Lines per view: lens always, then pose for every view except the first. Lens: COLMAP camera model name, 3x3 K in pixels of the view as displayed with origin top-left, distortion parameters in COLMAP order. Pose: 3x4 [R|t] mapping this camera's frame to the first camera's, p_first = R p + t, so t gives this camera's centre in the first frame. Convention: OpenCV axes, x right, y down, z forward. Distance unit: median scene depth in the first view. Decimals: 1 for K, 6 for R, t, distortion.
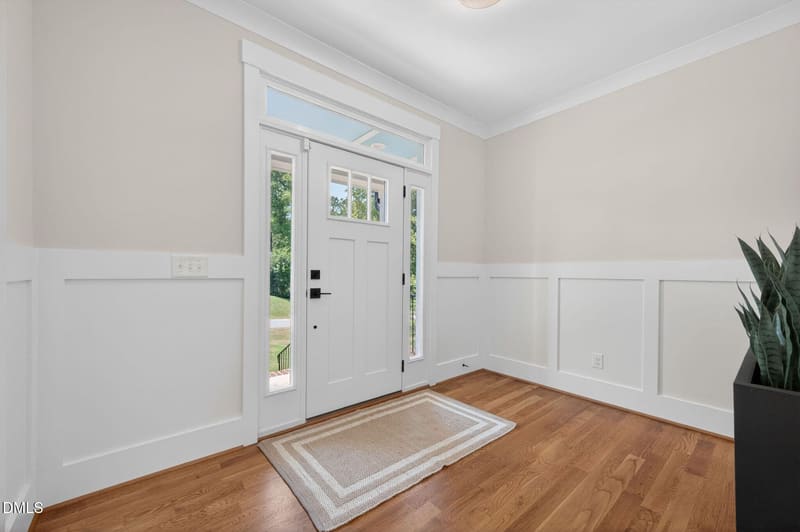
lens RADIAL K [[324.0, 0, 406.6], [0, 324.0, 274.8], [0, 0, 1]] dist [0.010424, 0.000053]
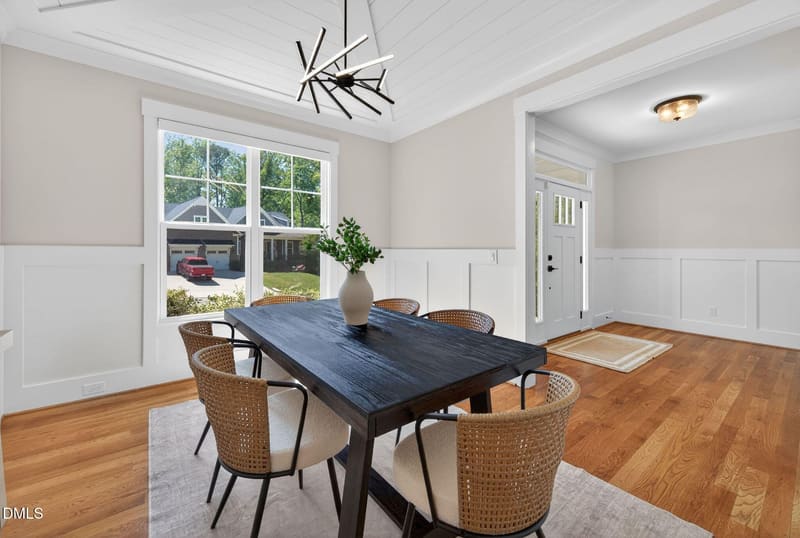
lens RADIAL K [[329.4, 0, 403.2], [0, 329.4, 245.2], [0, 0, 1]] dist [-0.000543, -0.000204]
pose [[0.998569, -0.003802, -0.053345, -0.918022], [0.002657, 0.999765, -0.021516, -0.029934], [0.053414, 0.021343, 0.998344, -0.762809]]
